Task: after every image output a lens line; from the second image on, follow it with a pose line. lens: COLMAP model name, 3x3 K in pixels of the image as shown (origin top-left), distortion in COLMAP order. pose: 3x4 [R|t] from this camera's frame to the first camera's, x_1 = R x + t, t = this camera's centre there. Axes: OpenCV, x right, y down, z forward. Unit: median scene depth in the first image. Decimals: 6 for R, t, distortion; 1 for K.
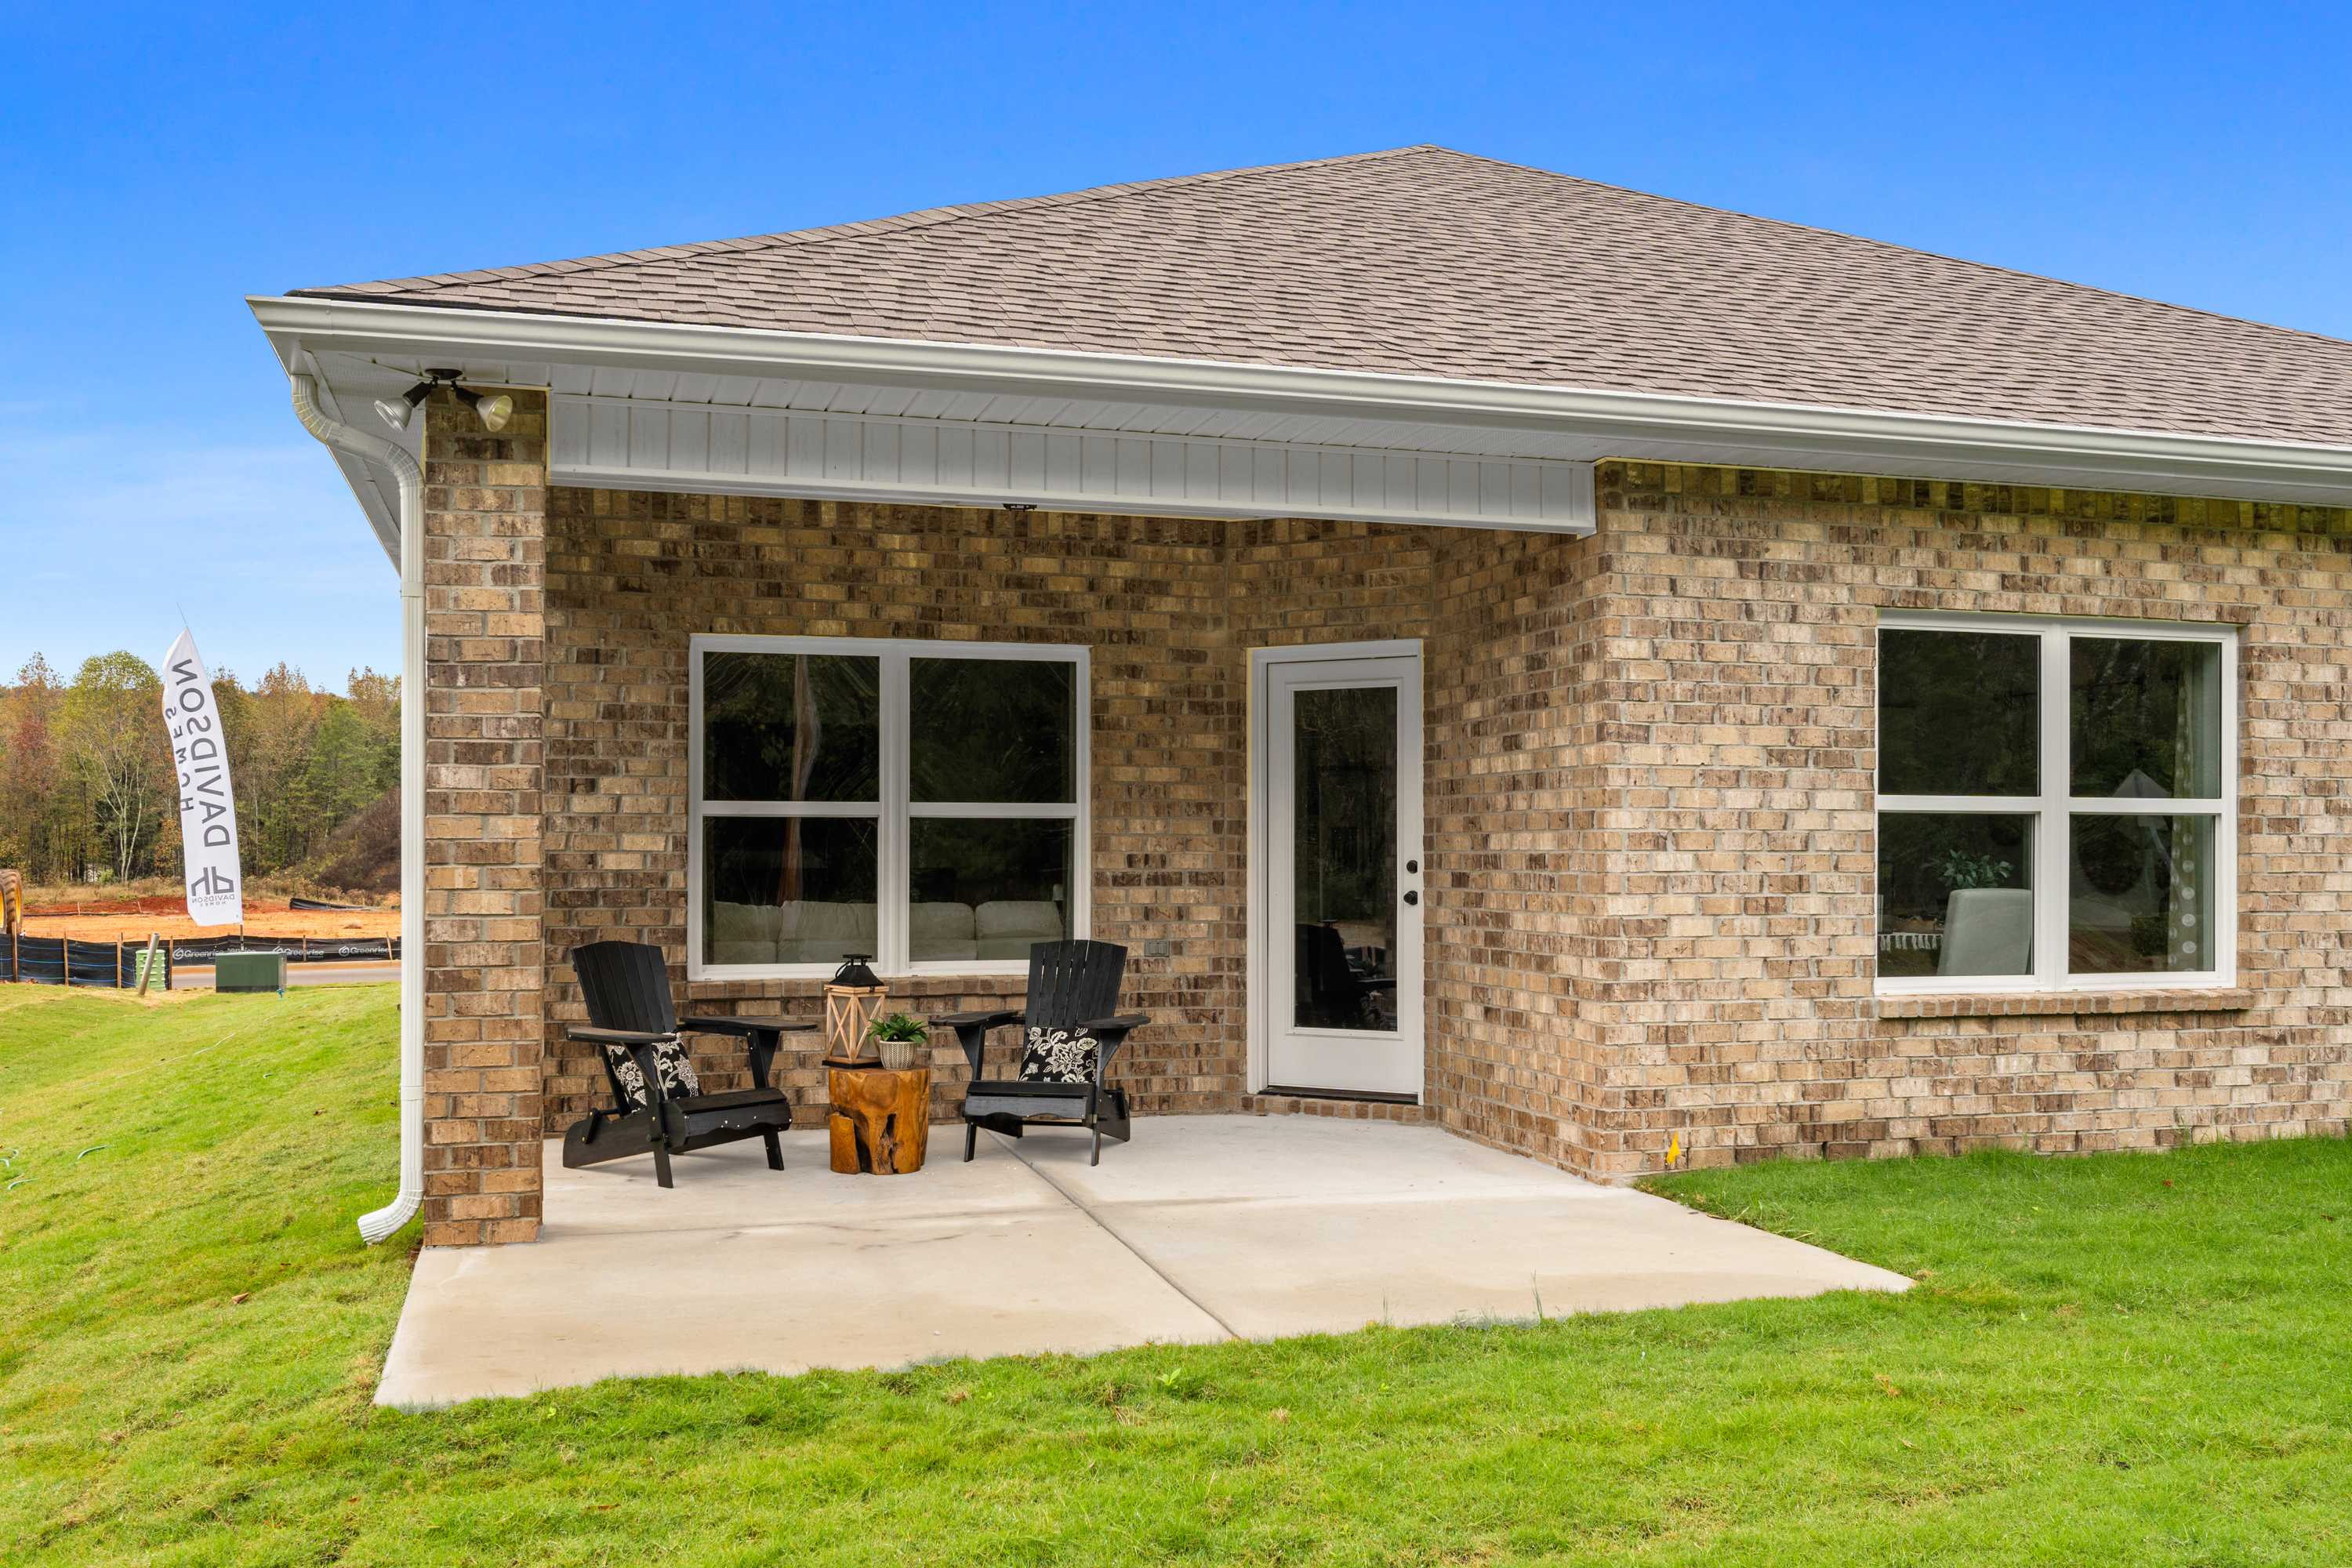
lens RADIAL K [[2063.4, 0, 1125.1], [0, 2063.4, 860.6], [0, 0, 1]] dist [0.003564, -0.003583]
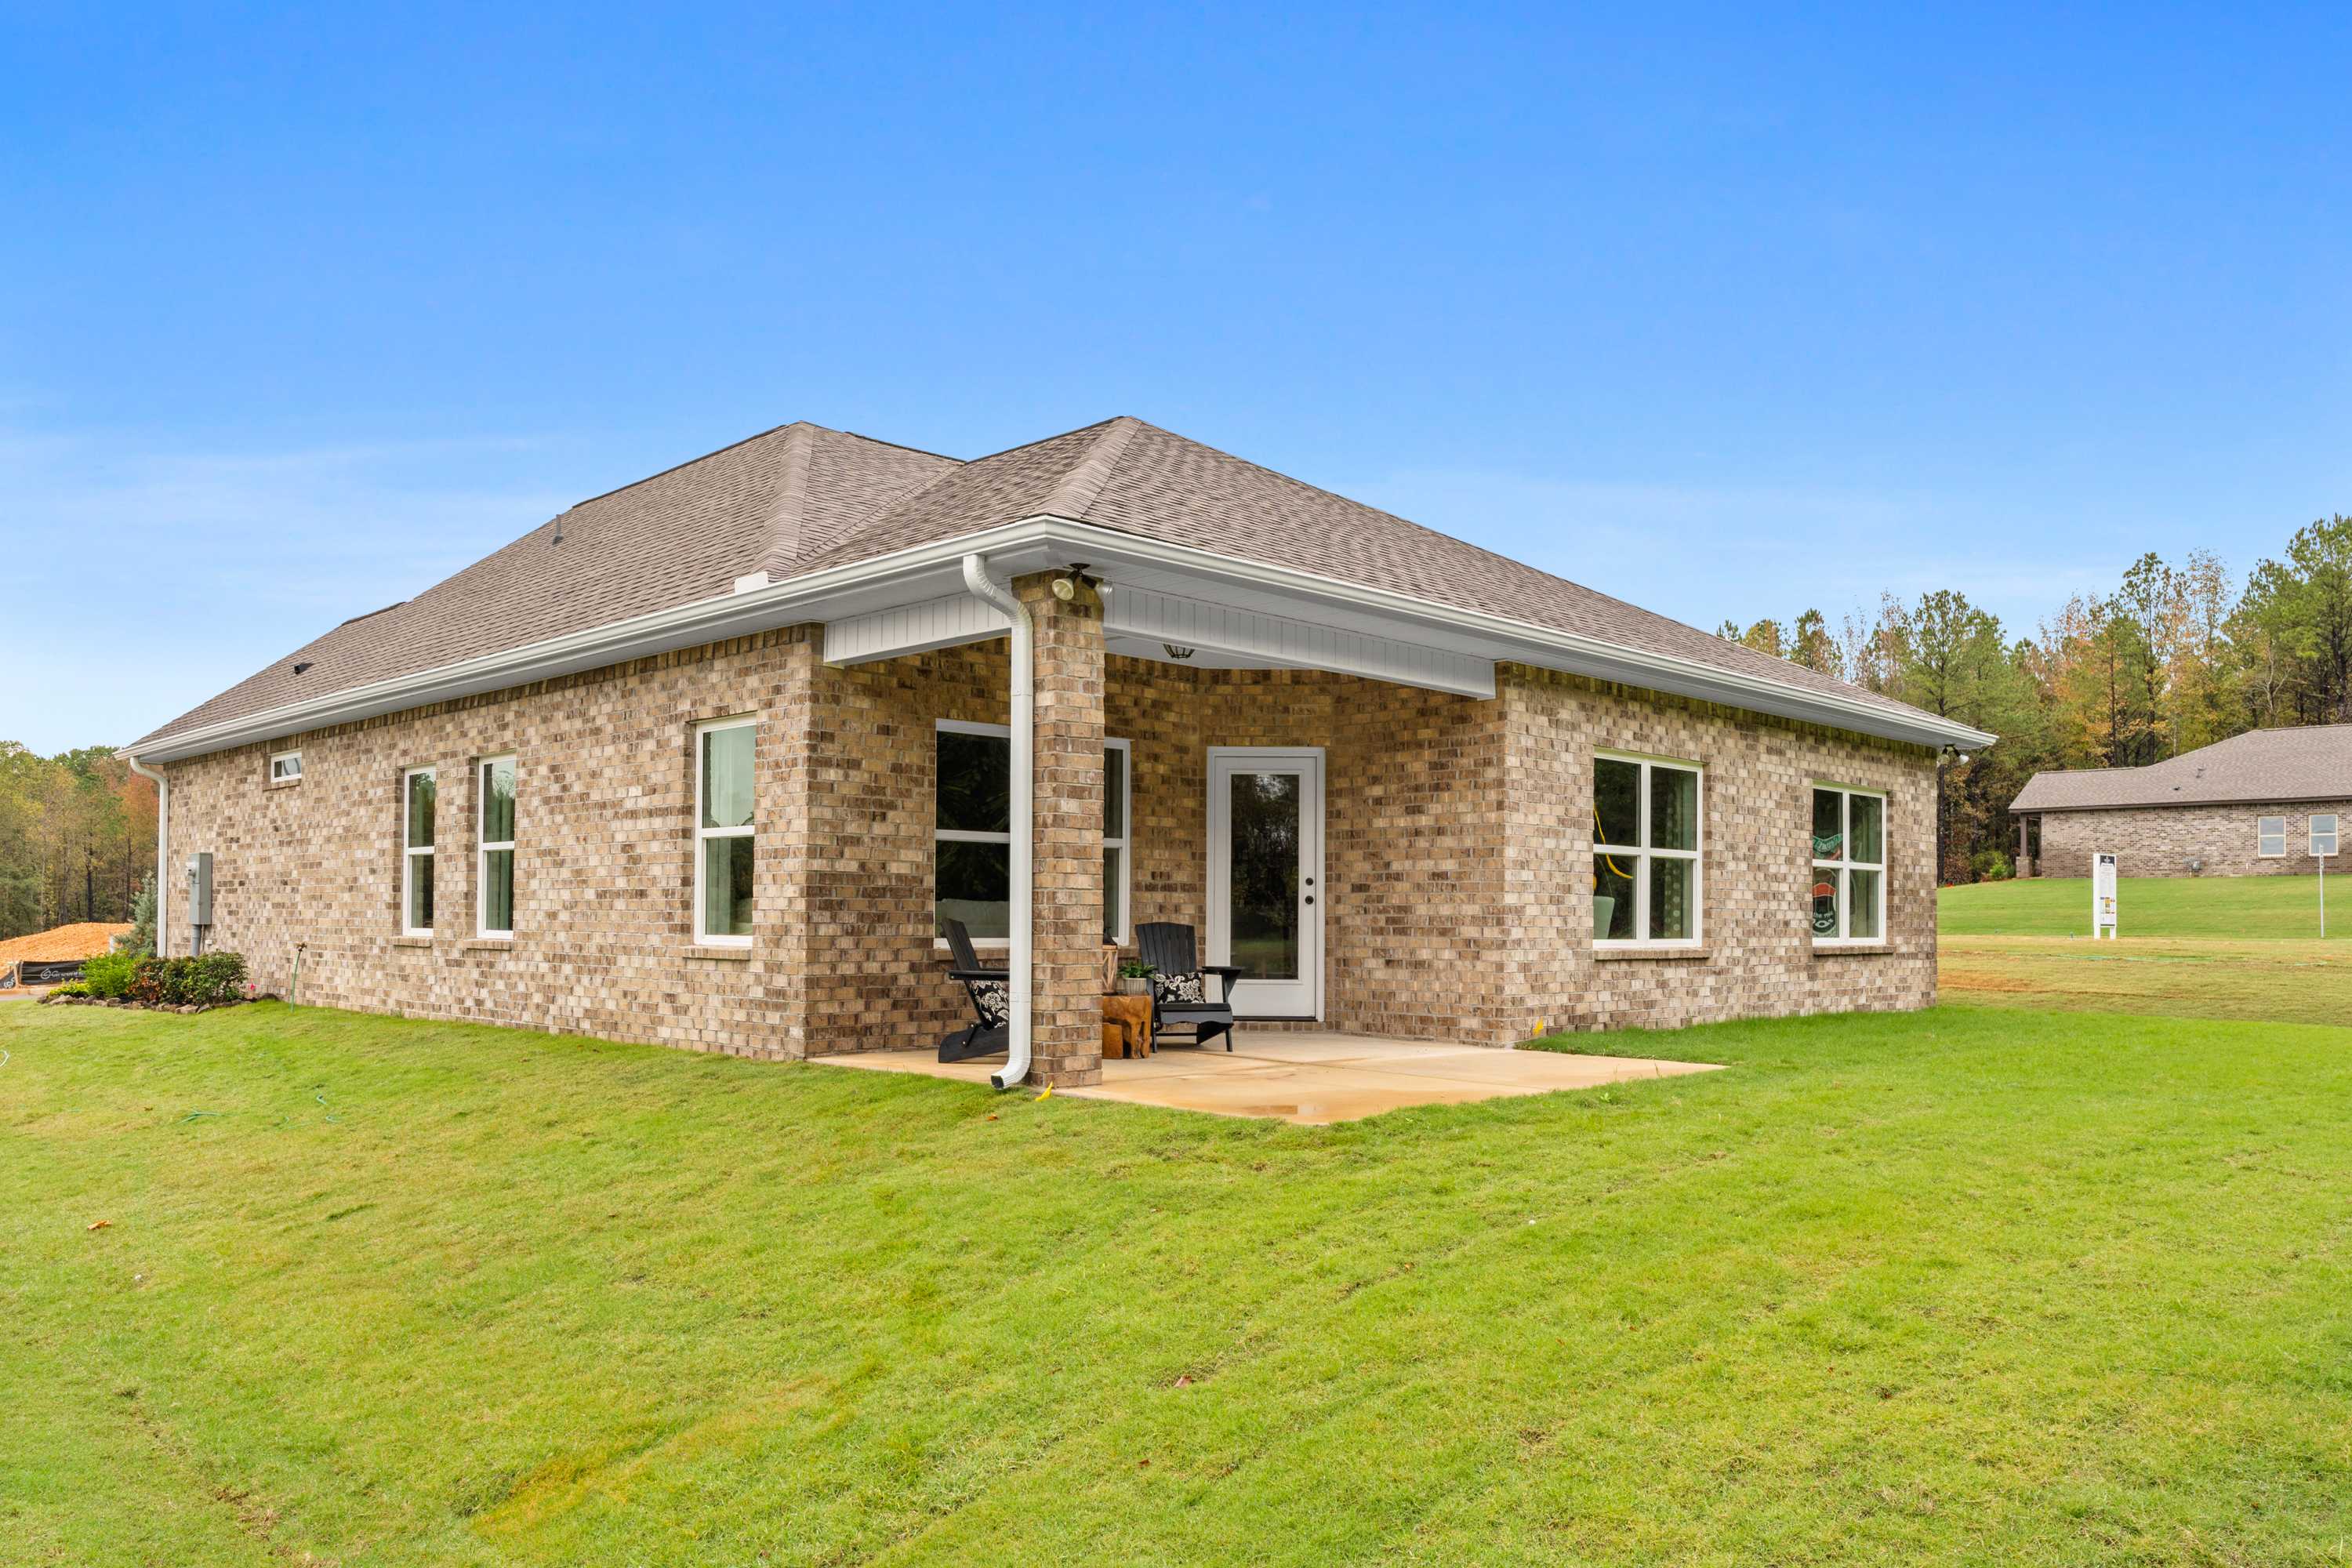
lens RADIAL K [[1729.0, 0, 1179.6], [0, 1729.0, 902.3], [0, 0, 1]] dist [0.005781, 0.002626]
pose [[0.872998, 0.009869, 0.487624, -0.720714], [-0.004501, 0.999916, -0.012179, 0.042178], [-0.487703, 0.008437, 0.872969, -0.205195]]
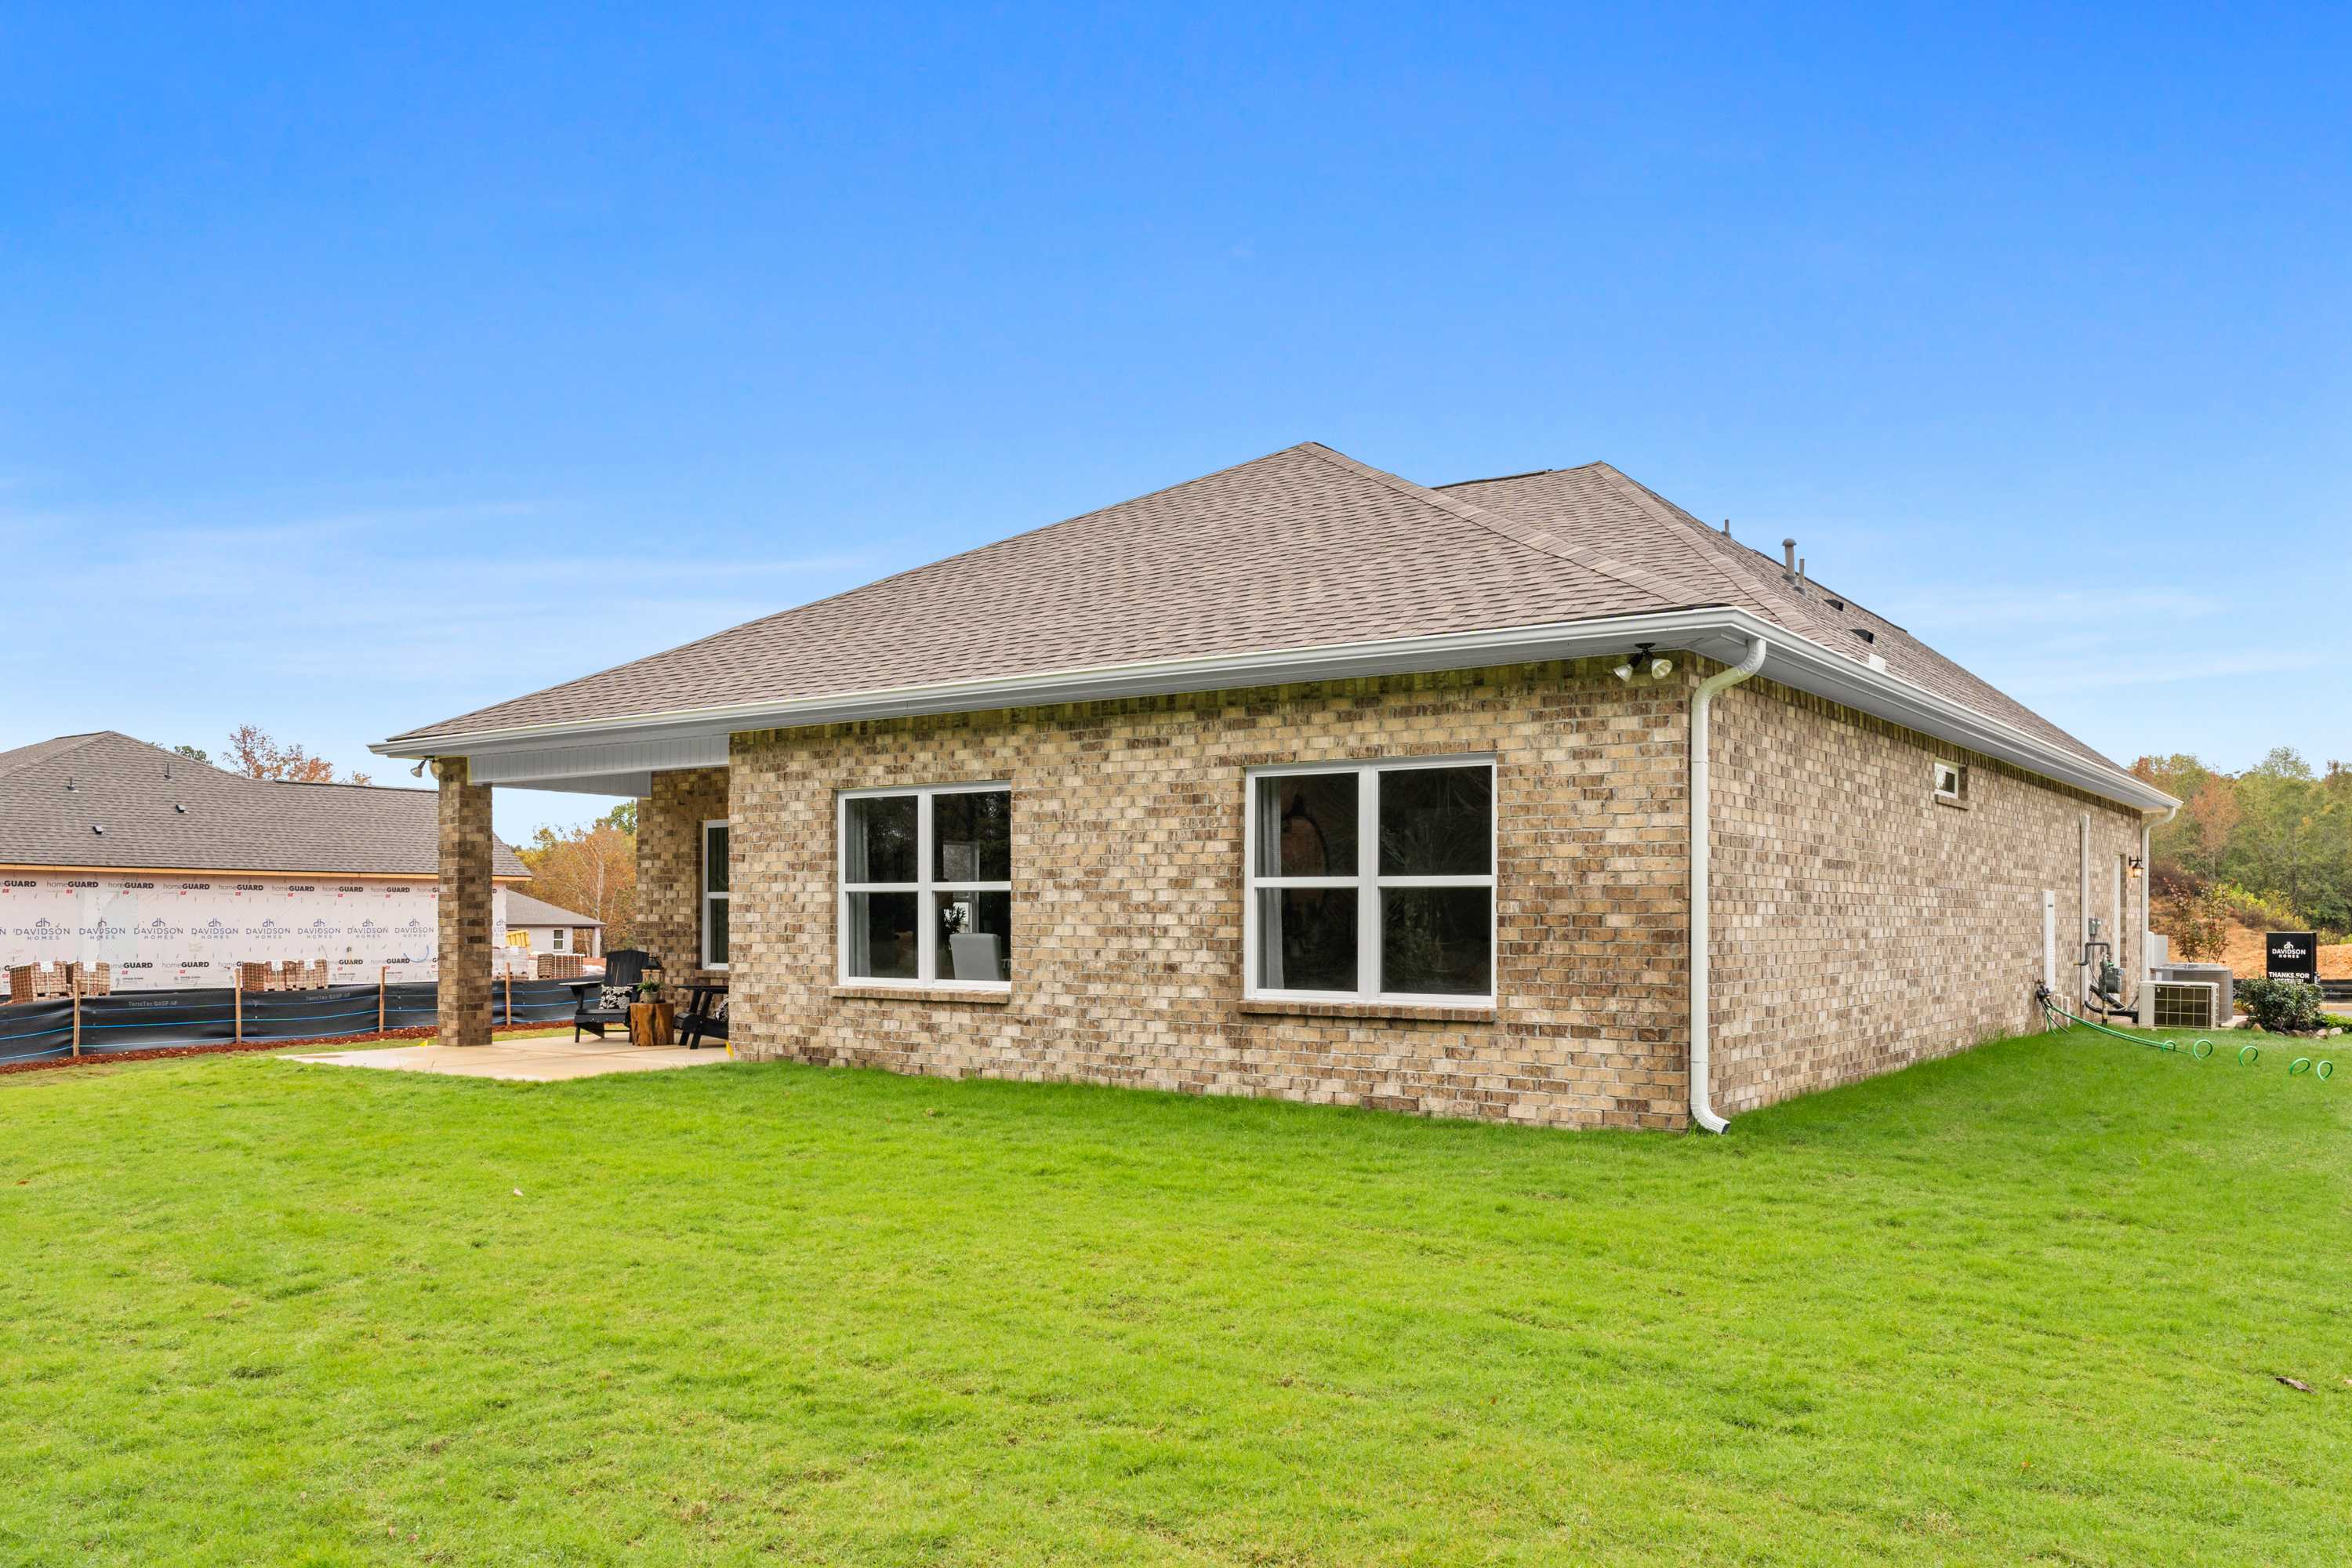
lens RADIAL K [[1729.0, 0, 1106.1], [0, 1729.0, 942.9], [0, 0, 1]] dist [0.005781, 0.002626]
pose [[0.598636, 0.011140, -0.800943, 1.769779], [-0.003405, 0.999930, 0.011363, 0.004896], [0.801014, -0.004075, 0.598632, 0.205990]]
